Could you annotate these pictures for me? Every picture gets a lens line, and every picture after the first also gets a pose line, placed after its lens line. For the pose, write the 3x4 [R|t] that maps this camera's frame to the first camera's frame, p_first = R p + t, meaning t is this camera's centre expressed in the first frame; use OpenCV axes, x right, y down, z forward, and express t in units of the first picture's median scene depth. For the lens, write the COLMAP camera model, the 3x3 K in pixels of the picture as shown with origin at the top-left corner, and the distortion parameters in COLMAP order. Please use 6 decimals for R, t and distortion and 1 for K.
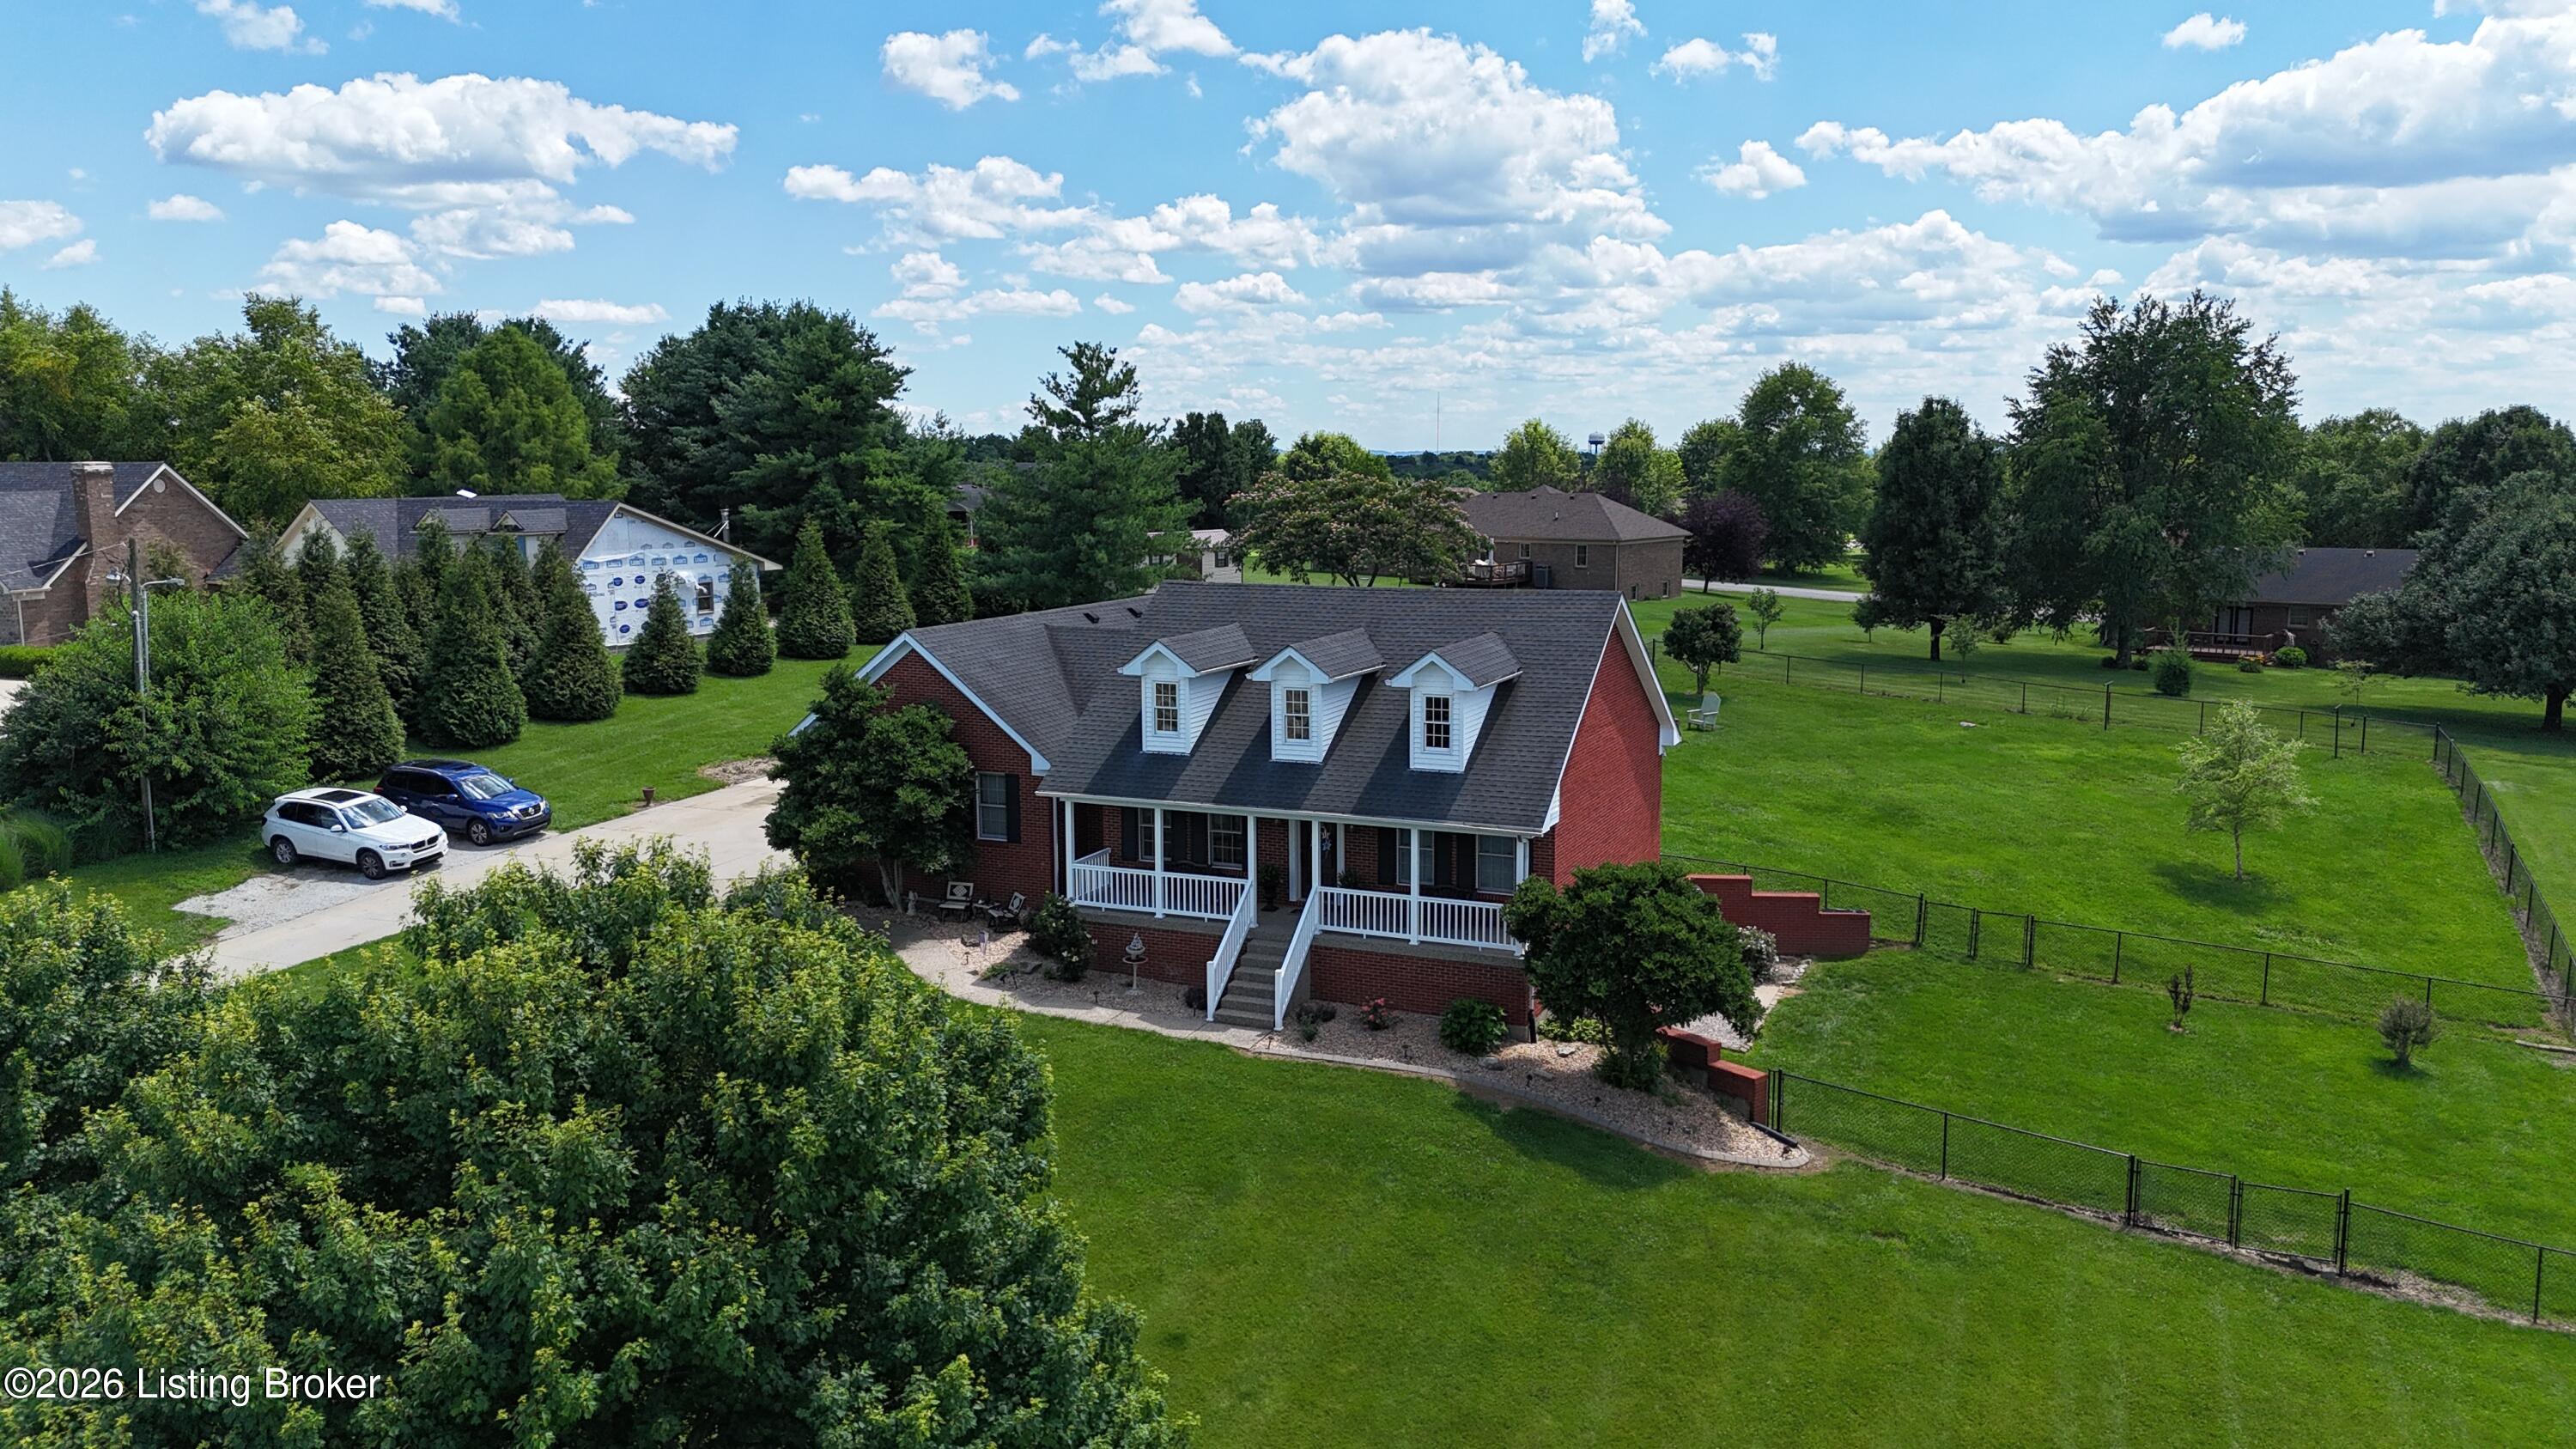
lens RADIAL K [[1903.2, 0, 1290.5], [0, 1903.2, 724.4], [0, 0, 1]] dist [0.064742, -0.064721]
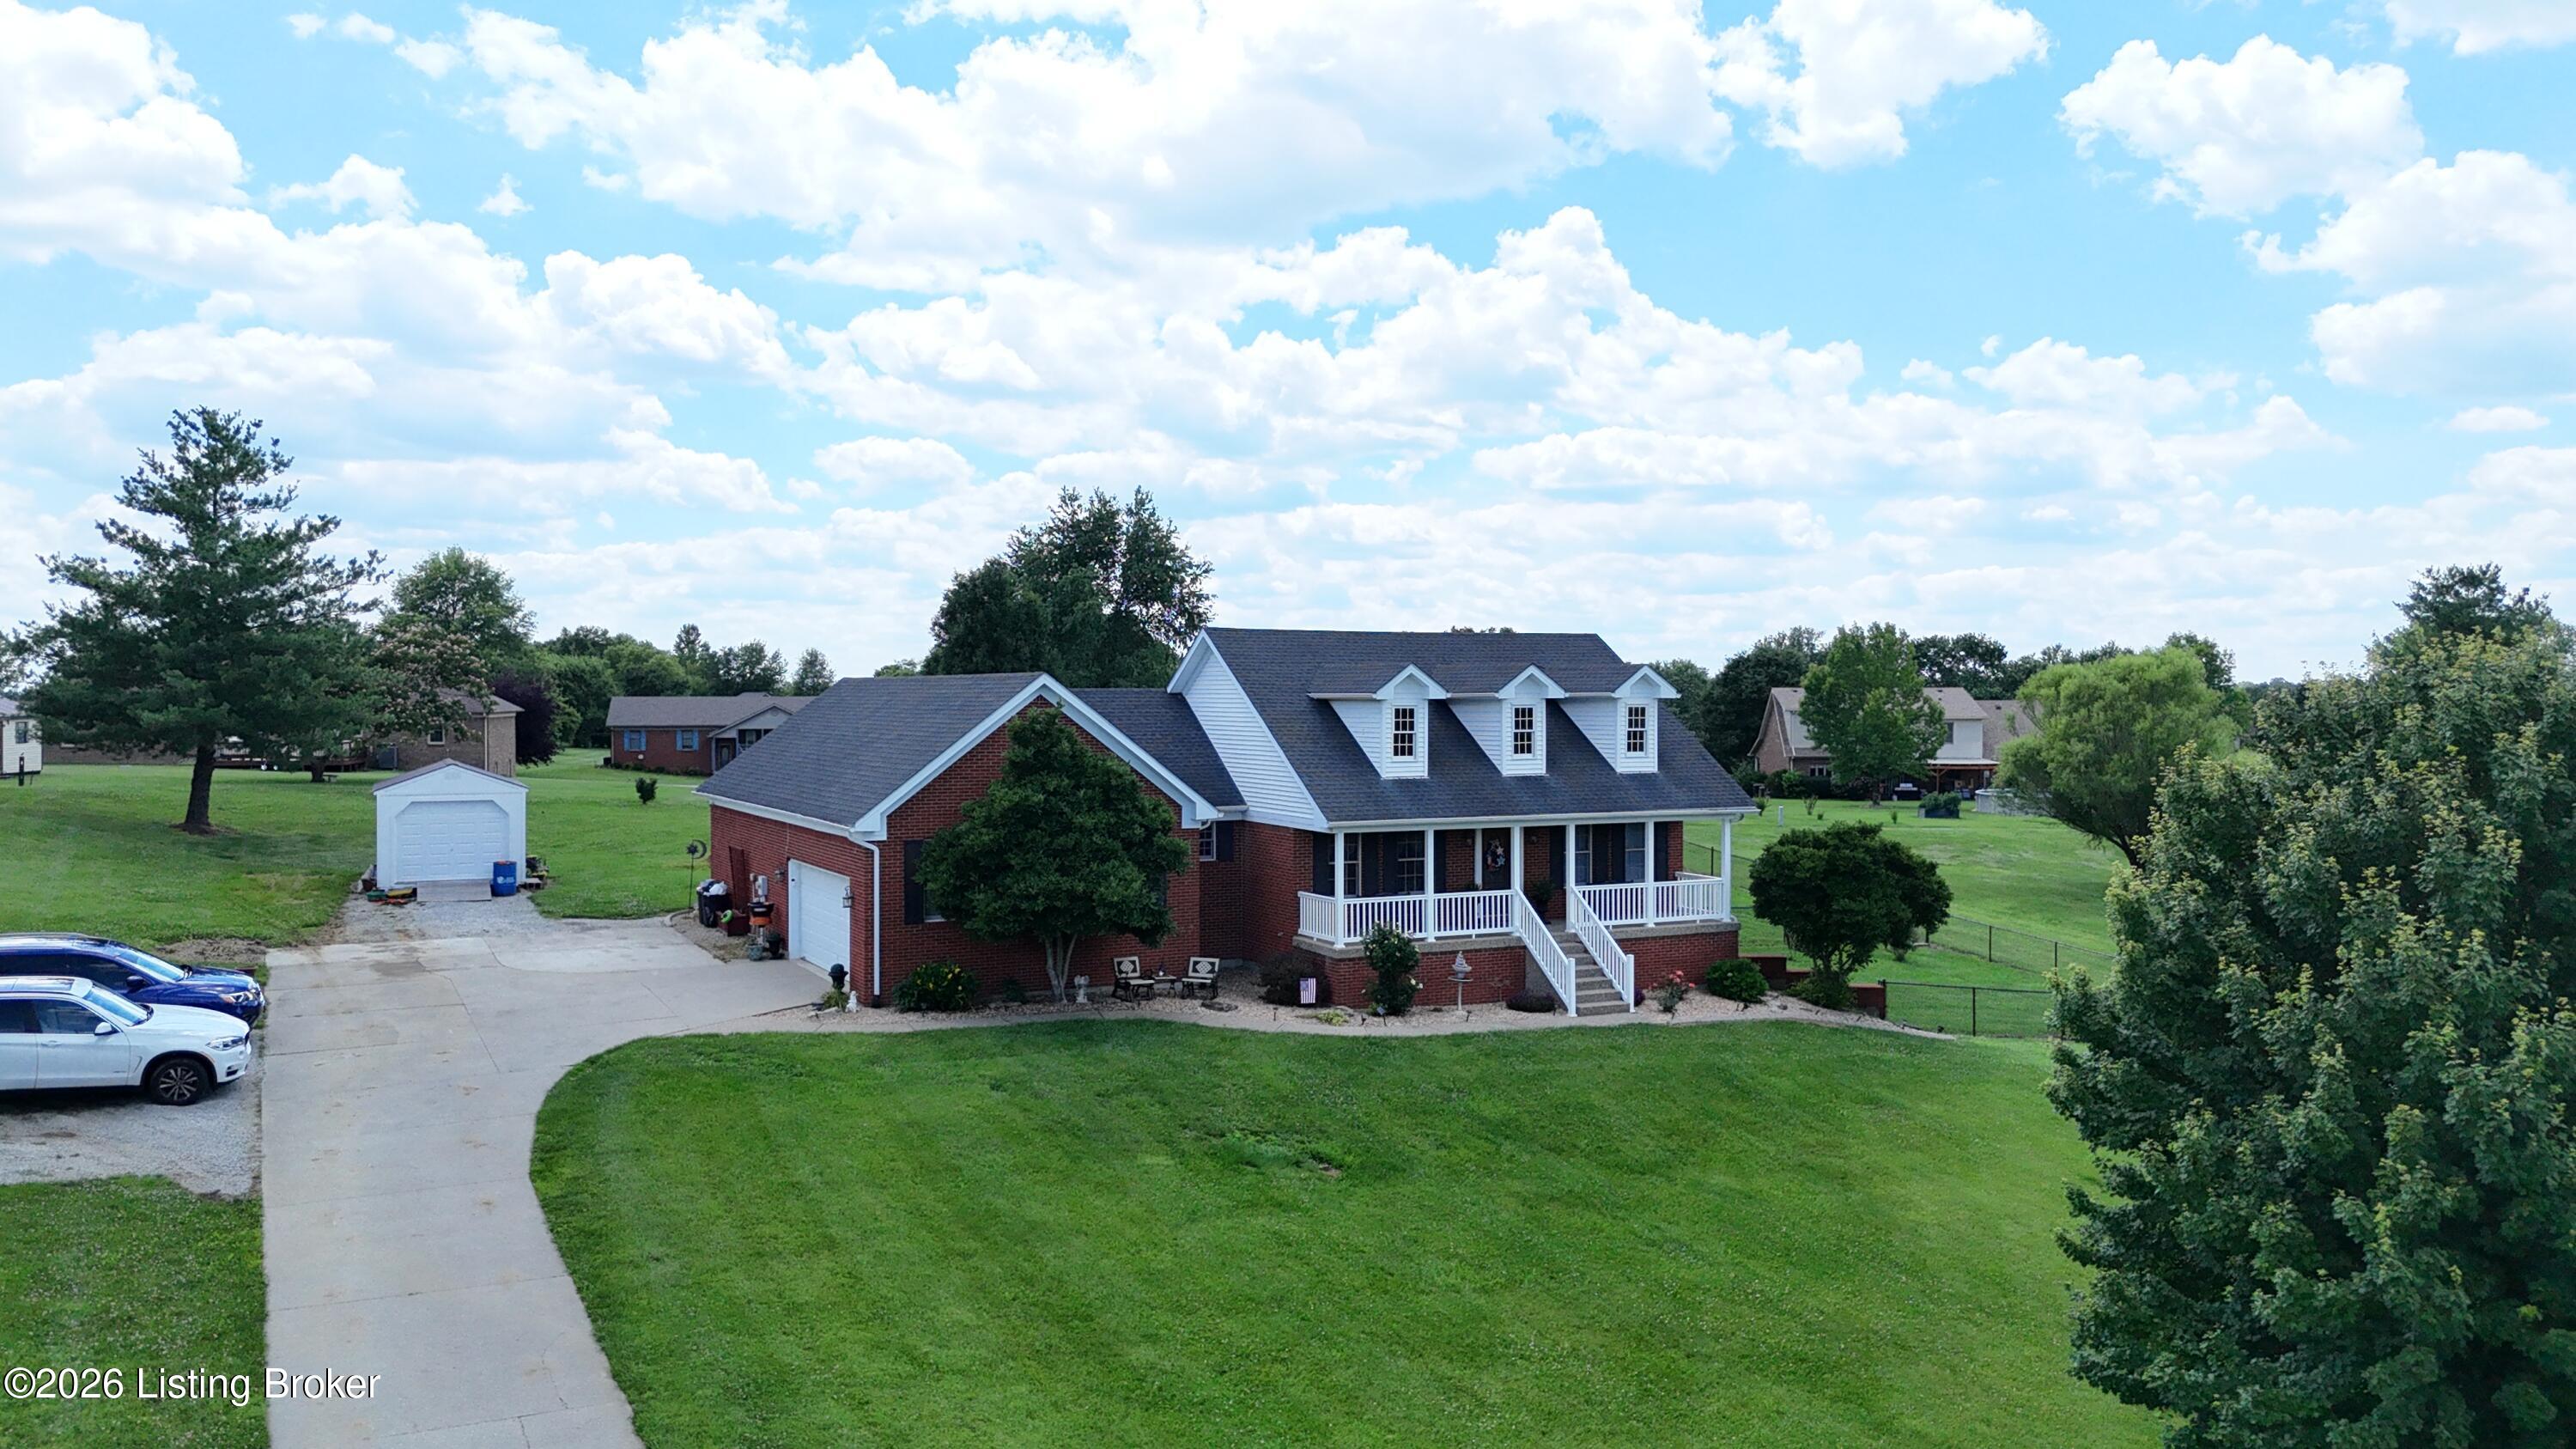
lens RADIAL K [[1898.4, 0, 1291.1], [0, 1898.4, 727.7], [0, 0, 1]] dist [0.069632, -0.070785]
pose [[0.625383, -0.008963, 0.780267, -0.870435], [0.106936, 0.991484, -0.074321, 0.055942], [-0.772956, 0.129918, 0.621016, 0.421922]]
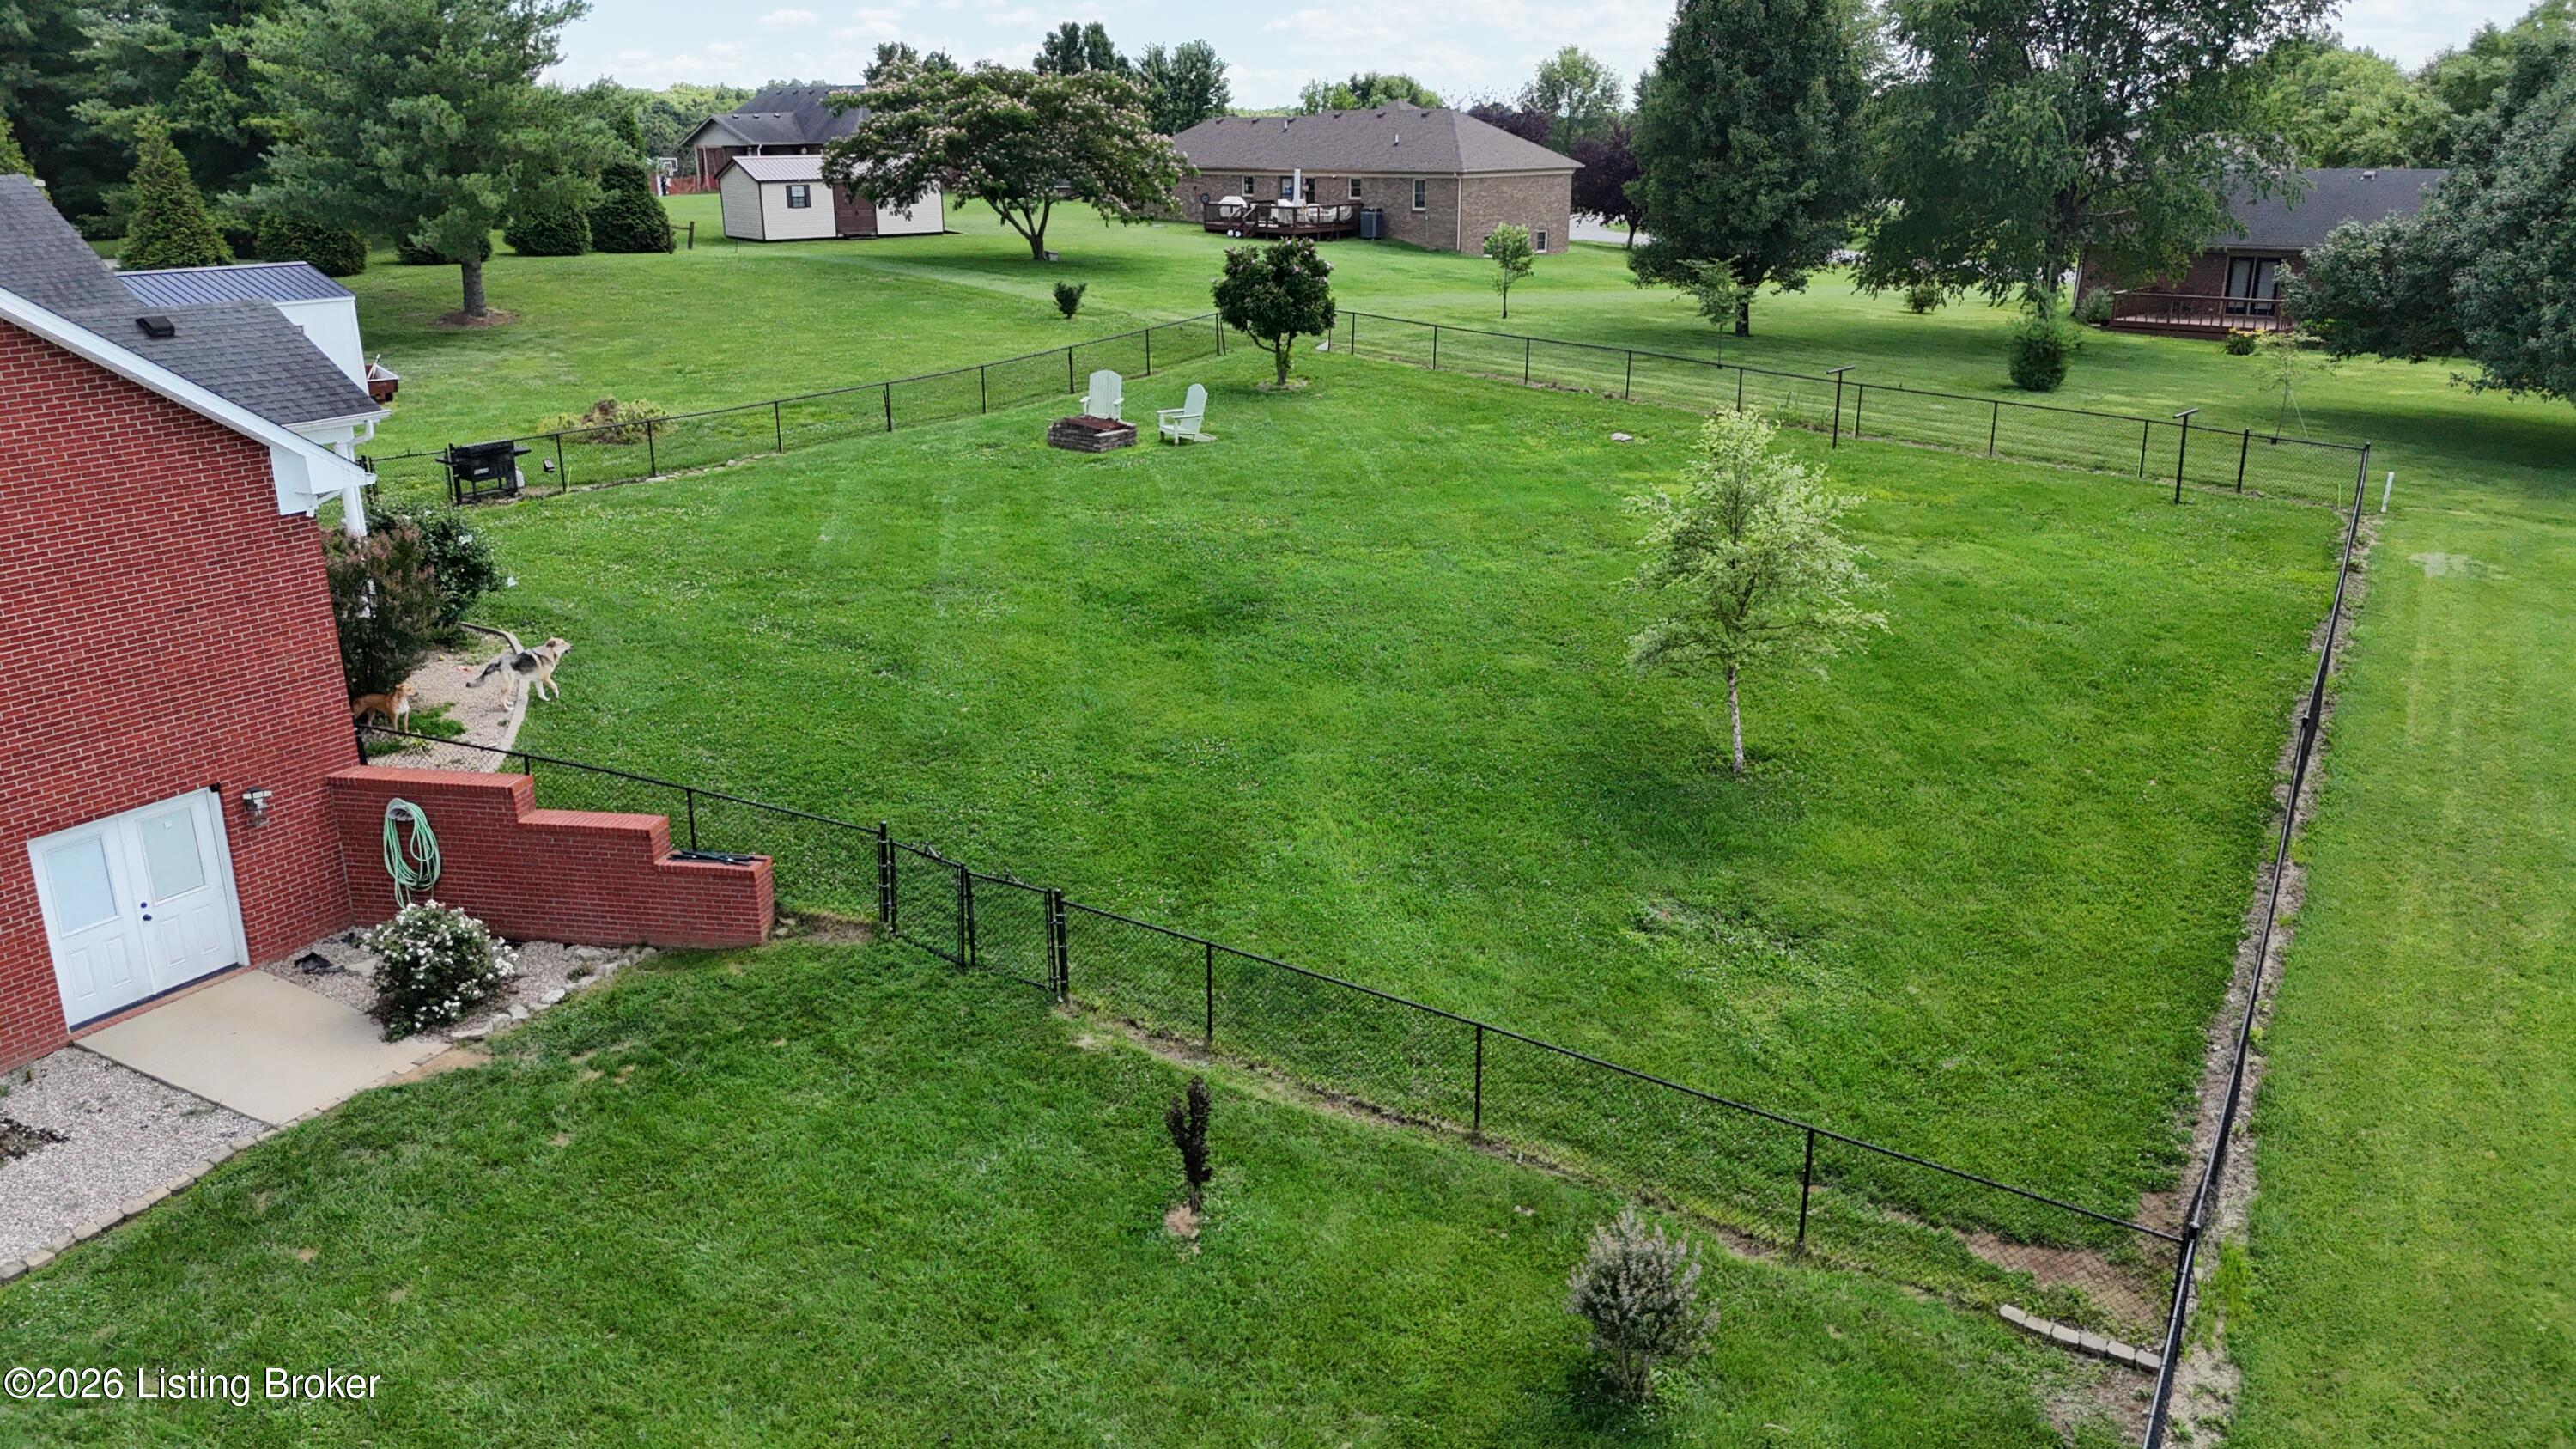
lens RADIAL K [[1898.2, 0, 1288.0], [0, 1898.2, 724.5], [0, 0, 1]] dist [0.108237, -0.133578]
pose [[0.994799, 0.026432, -0.098365, 0.543061], [-0.010027, 0.986464, 0.163672, -0.014311], [0.101360, -0.161835, 0.981599, 0.643953]]
